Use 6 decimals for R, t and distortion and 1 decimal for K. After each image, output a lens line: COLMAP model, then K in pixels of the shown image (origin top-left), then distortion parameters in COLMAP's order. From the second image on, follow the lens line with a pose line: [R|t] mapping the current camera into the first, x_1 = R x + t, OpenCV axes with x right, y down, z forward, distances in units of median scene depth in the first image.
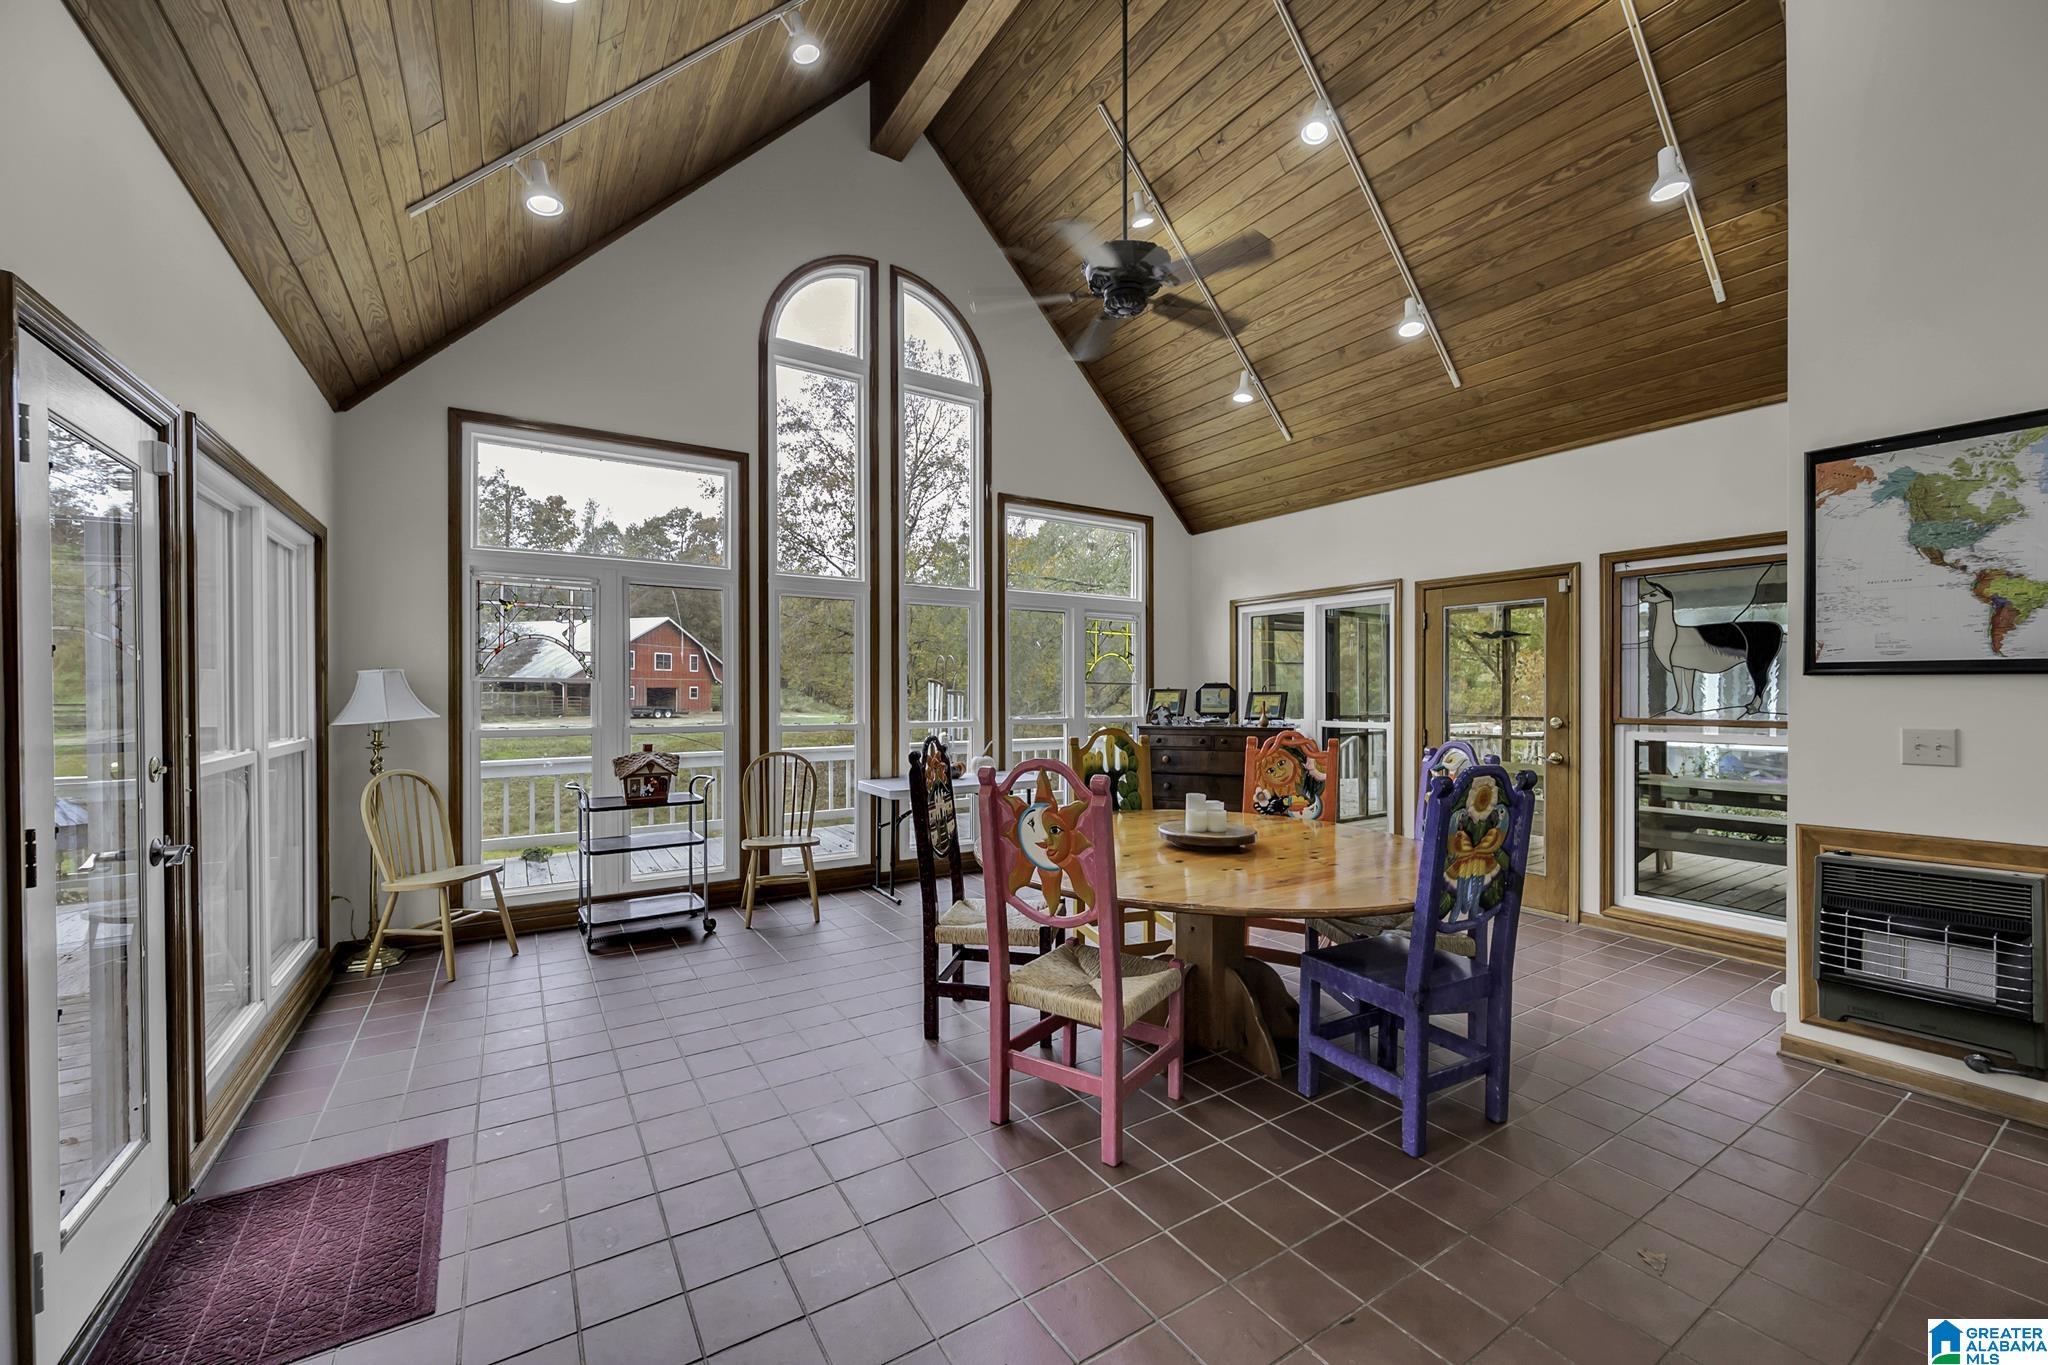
lens RADIAL K [[802.3, 0, 1030.3], [0, 802.3, 687.7], [0, 0, 1]] dist [-0.001960, -0.000041]
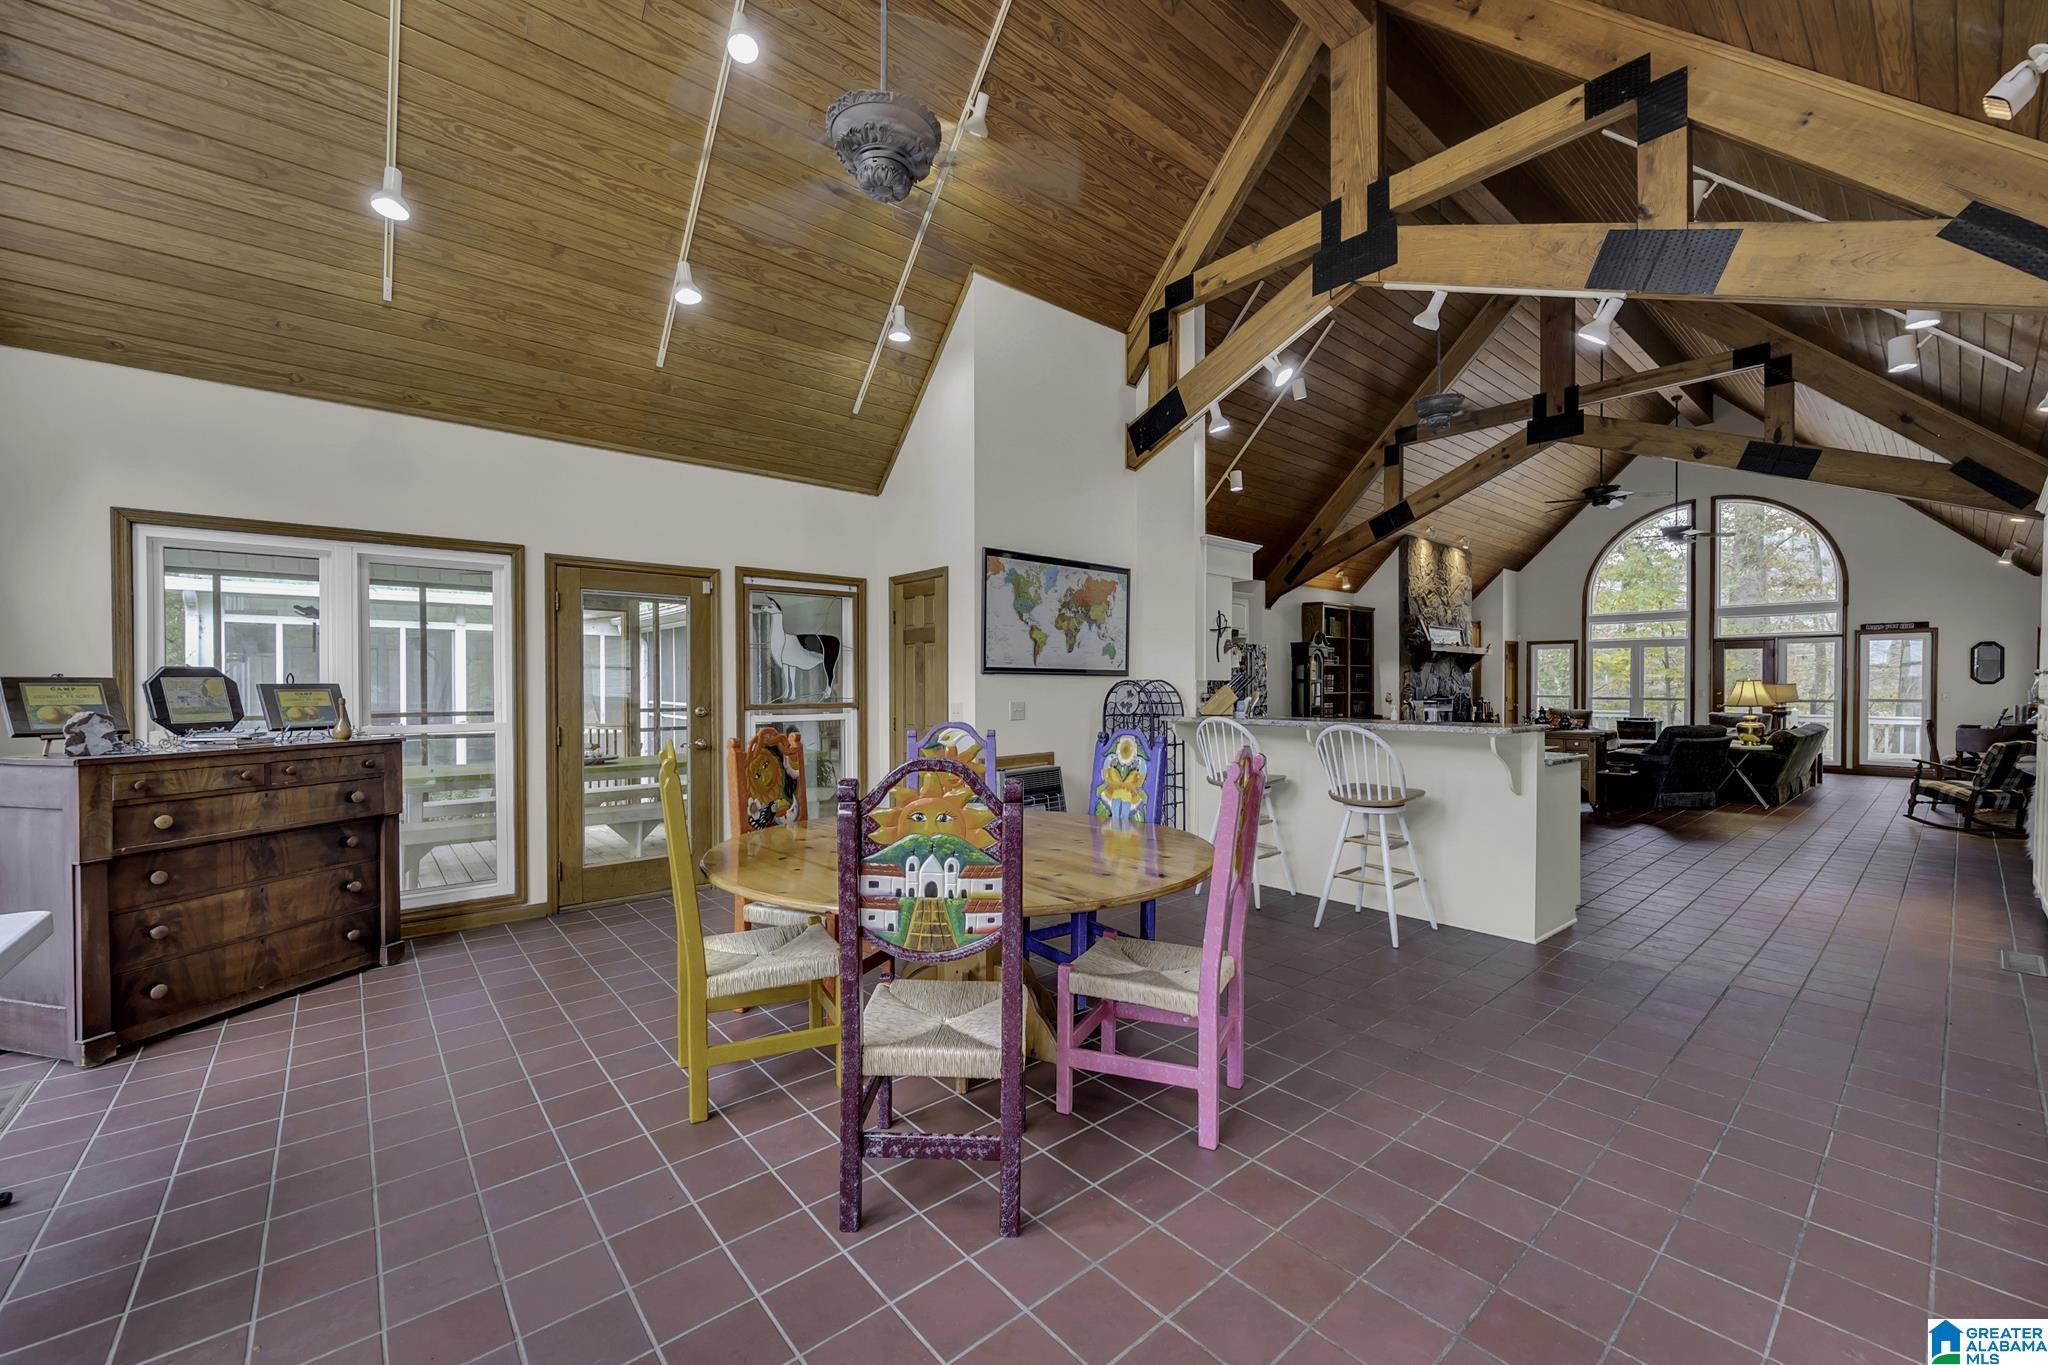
lens RADIAL K [[802.3, 0, 1028.9], [0, 802.3, 689.7], [0, 0, 1]] dist [-0.001960, -0.000041]
pose [[-0.134269, -0.006767, 0.990922, -0.531348], [-0.003226, 0.999974, 0.006392, 0.005465], [-0.990940, -0.002339, -0.134287, 0.764136]]
